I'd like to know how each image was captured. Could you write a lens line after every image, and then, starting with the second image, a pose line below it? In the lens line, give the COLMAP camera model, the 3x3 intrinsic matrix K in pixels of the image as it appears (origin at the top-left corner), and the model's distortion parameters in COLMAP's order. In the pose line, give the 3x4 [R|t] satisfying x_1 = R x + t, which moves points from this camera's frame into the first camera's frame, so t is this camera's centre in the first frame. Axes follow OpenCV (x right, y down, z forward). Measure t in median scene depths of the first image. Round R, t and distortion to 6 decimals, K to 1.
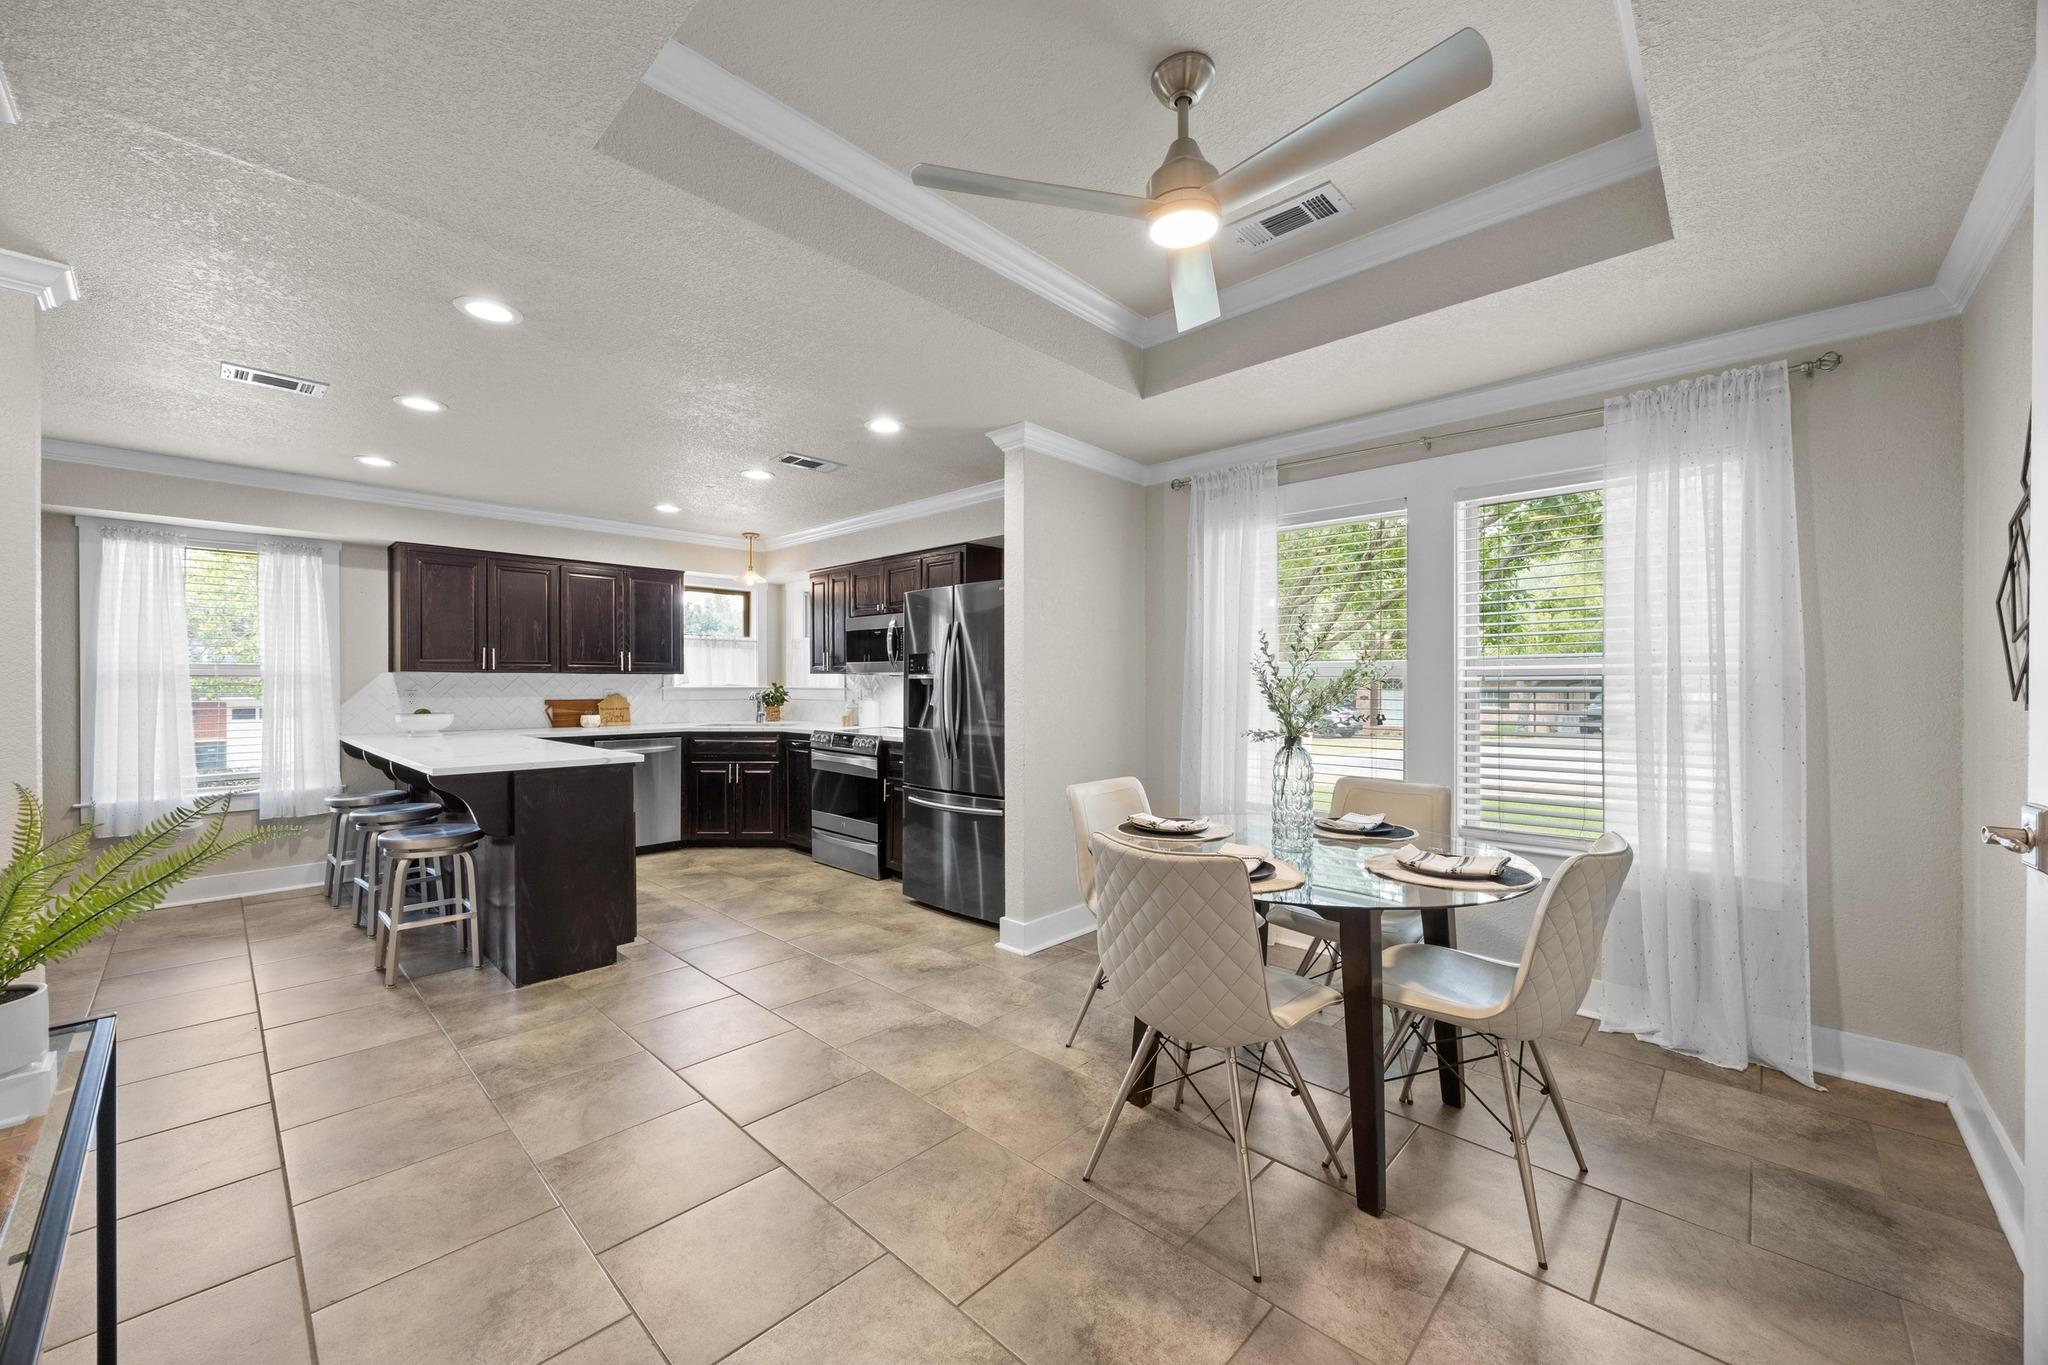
lens RADIAL K [[778.6, 0, 1014.5], [0, 778.6, 685.4], [0, 0, 1]] dist [-0.005285, -0.000429]
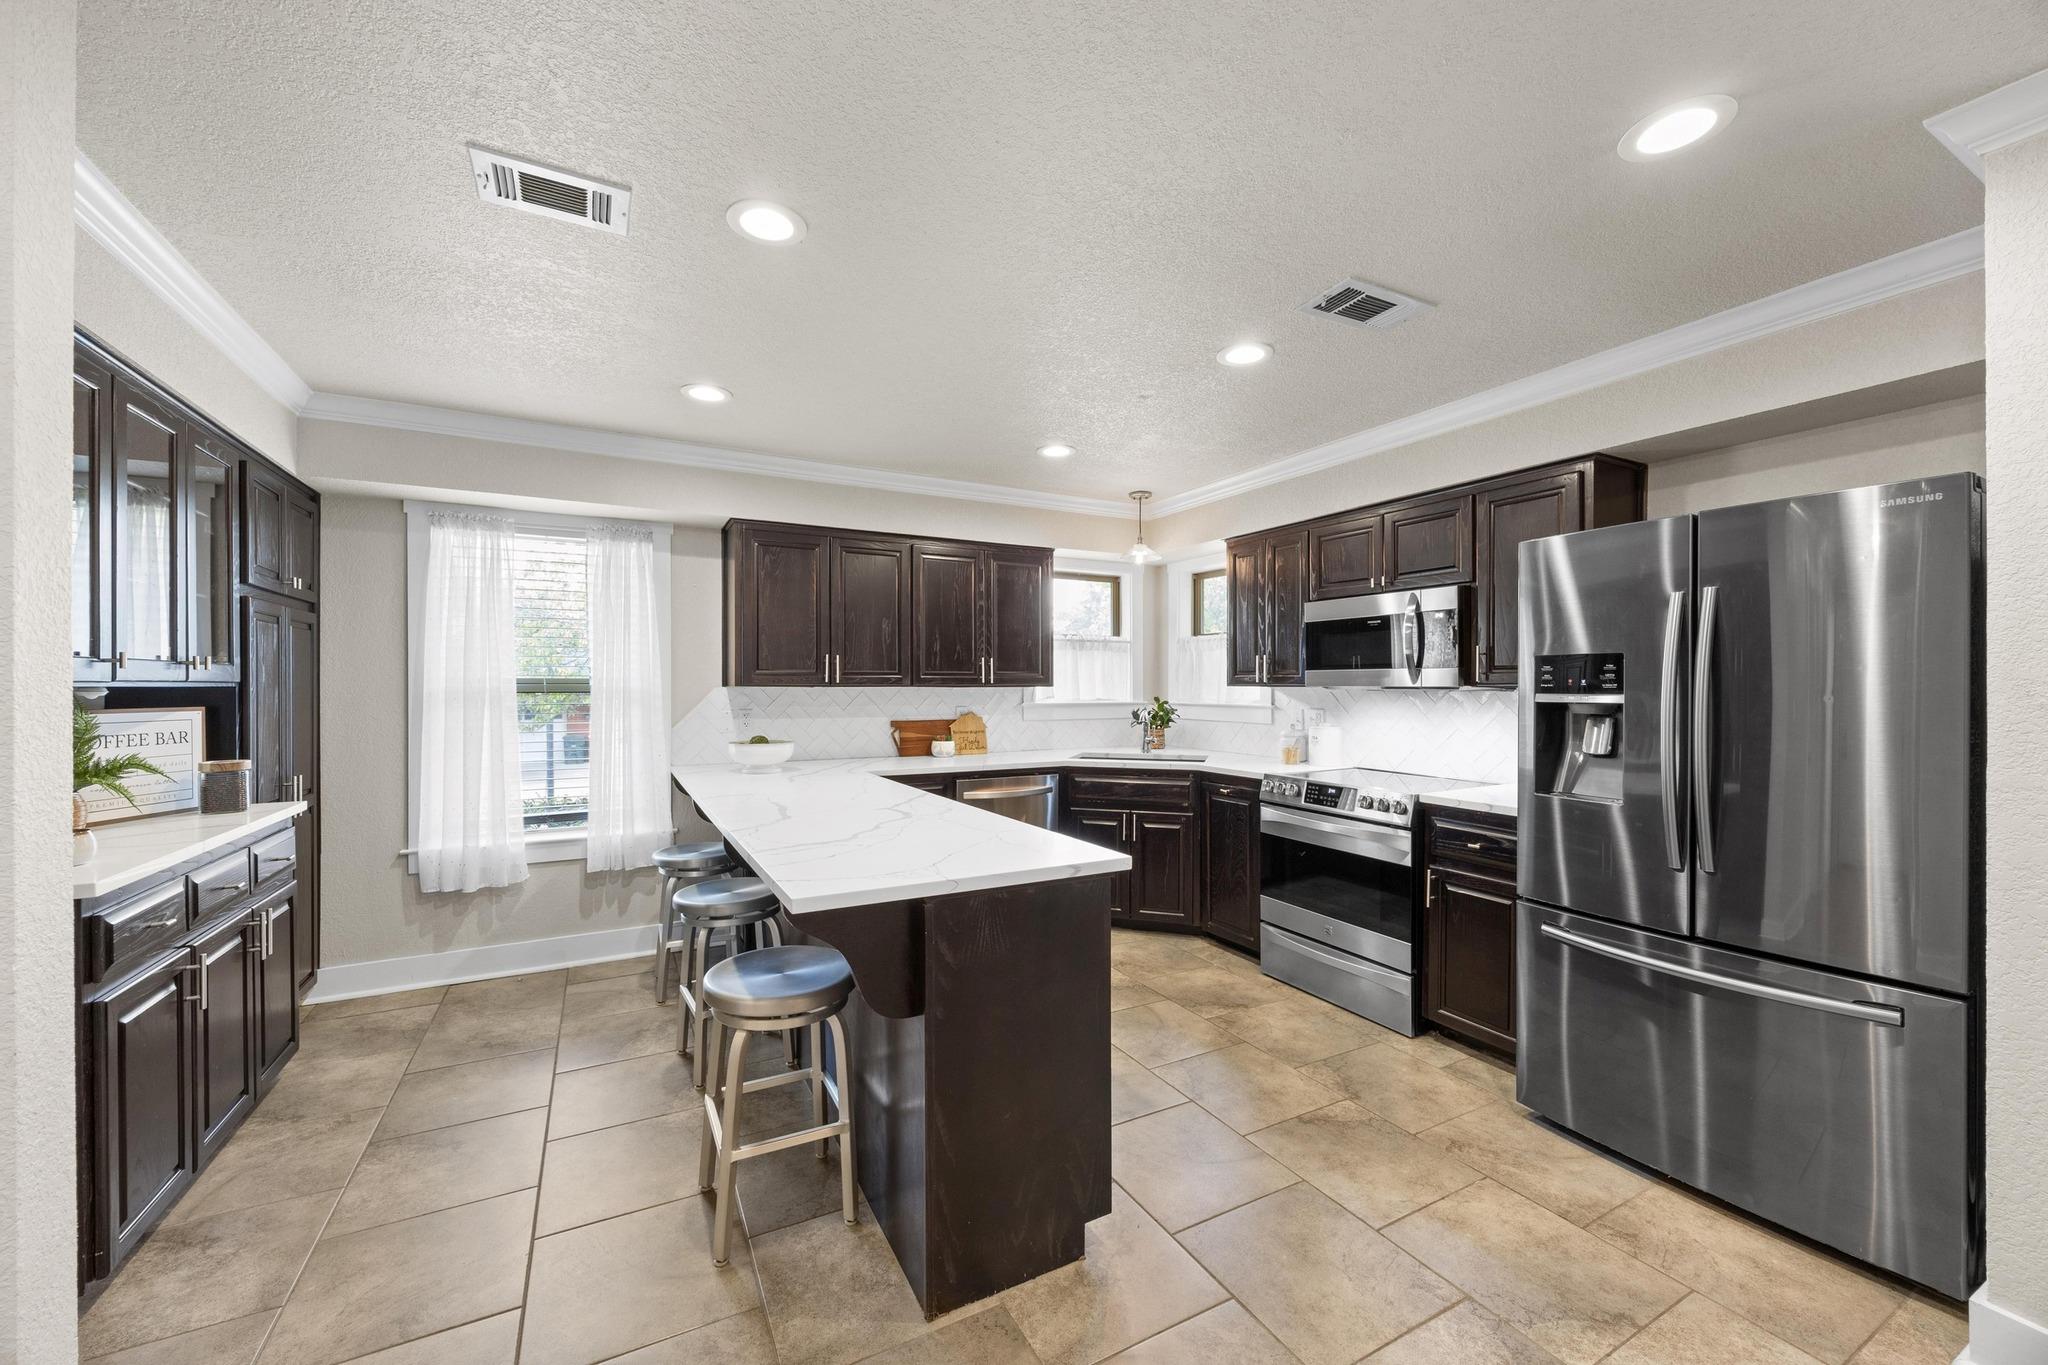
lens RADIAL K [[778.6, 0, 1017.2], [0, 778.6, 686.8], [0, 0, 1]] dist [-0.005285, -0.000429]
pose [[0.949263, 0.000325, -0.314482, -0.273445], [-0.001034, 0.999997, -0.002090, -0.015654], [0.314481, 0.002309, 0.949261, 0.343309]]
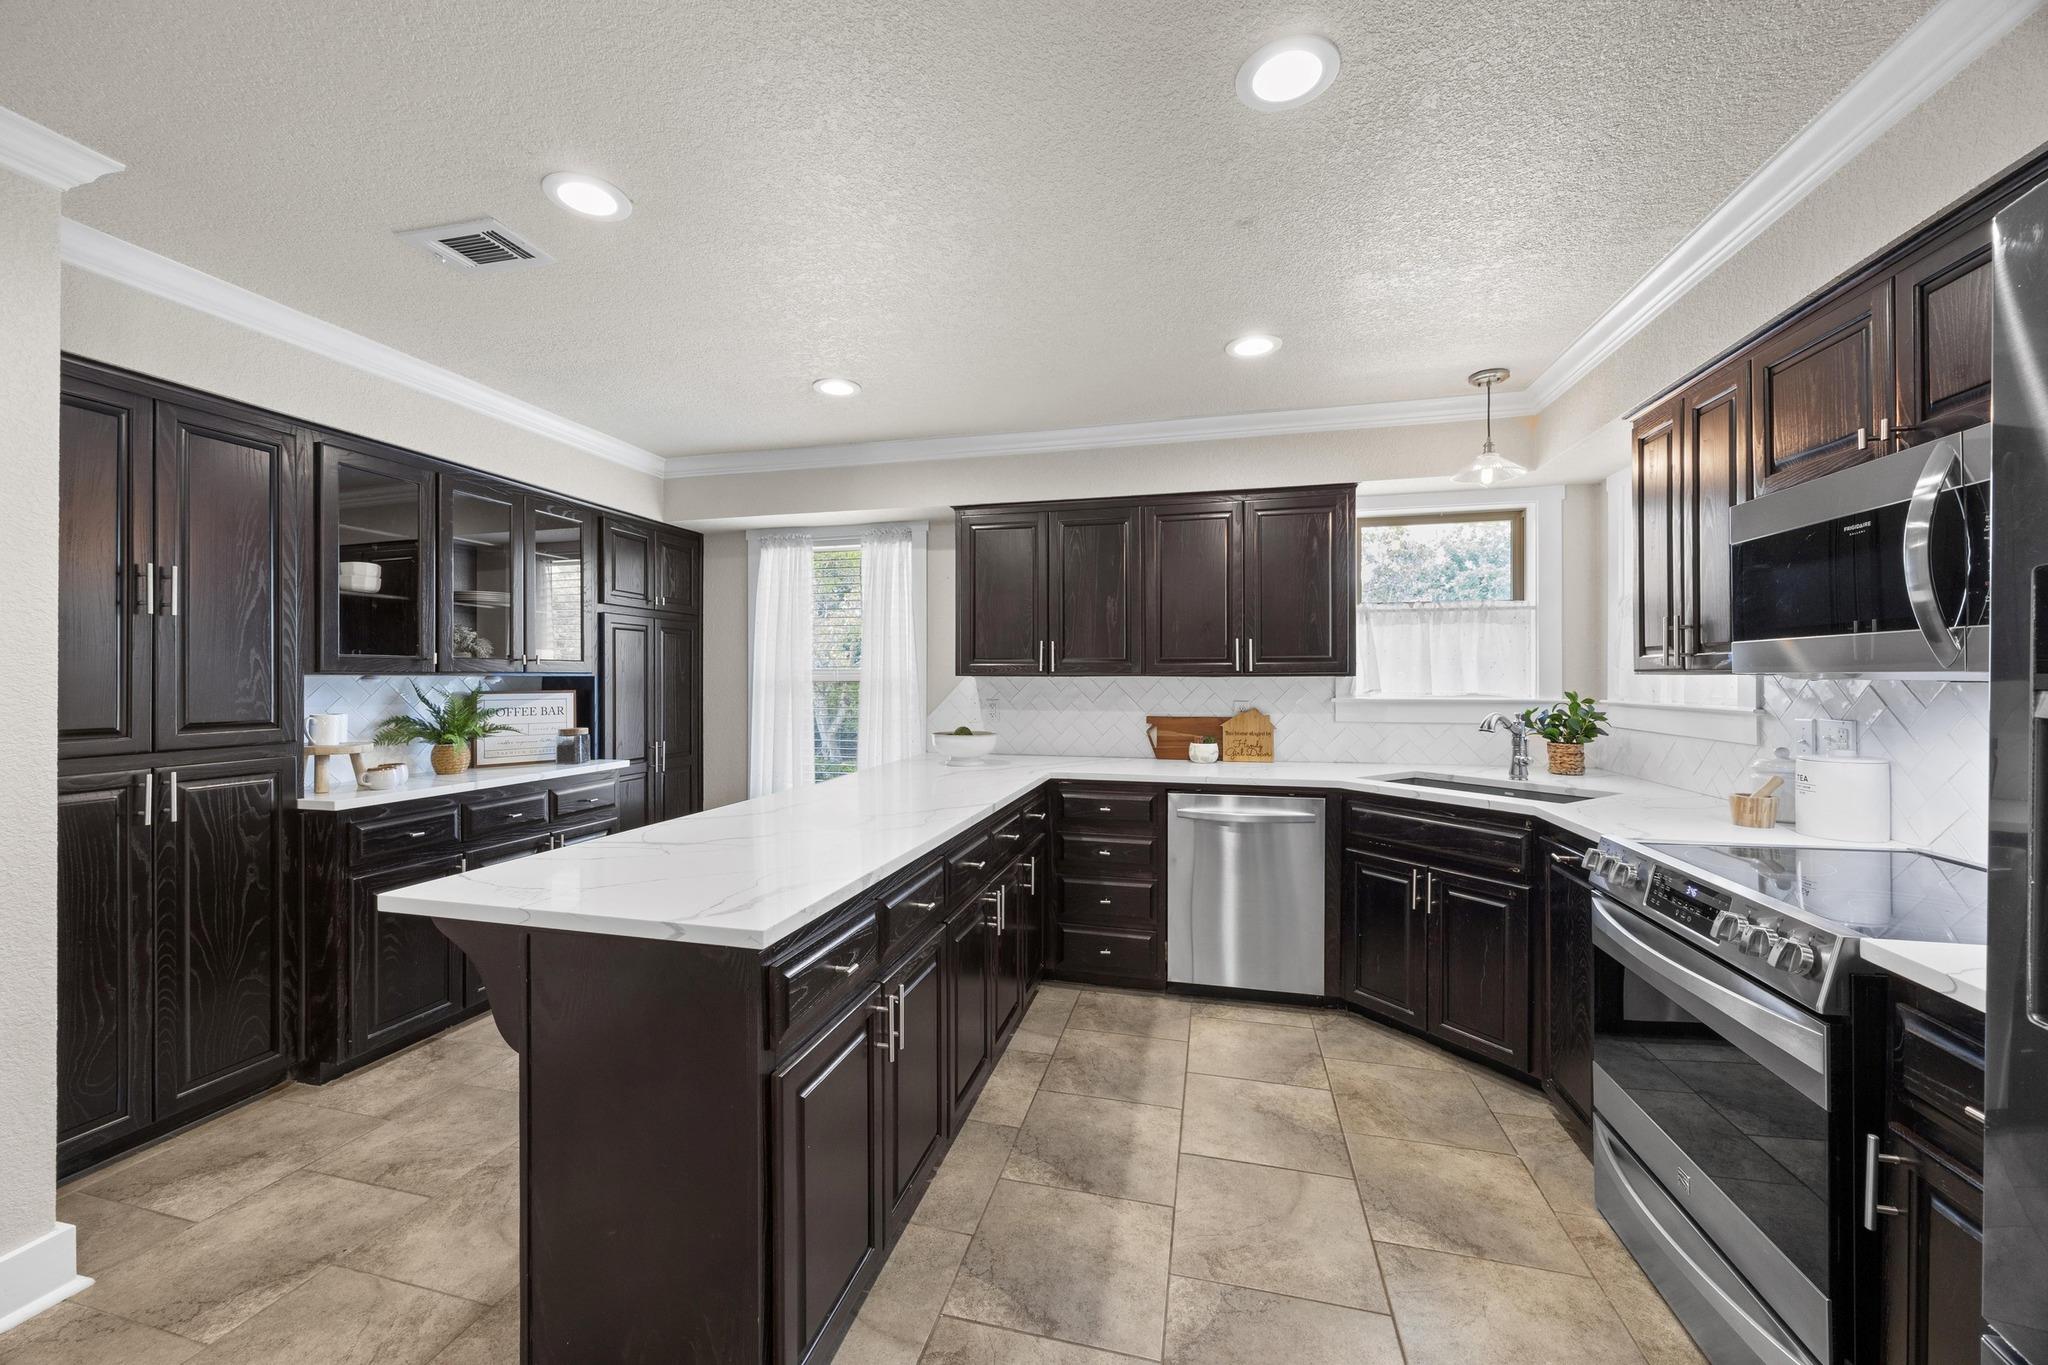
lens RADIAL K [[778.6, 0, 1020.0], [0, 778.6, 677.7], [0, 0, 1]] dist [-0.005285, -0.000429]
pose [[0.491573, 0.001343, -0.870835, -0.089612], [-0.002073, 0.999998, 0.000372, -0.016033], [0.870834, 0.001622, 0.491575, 0.657438]]
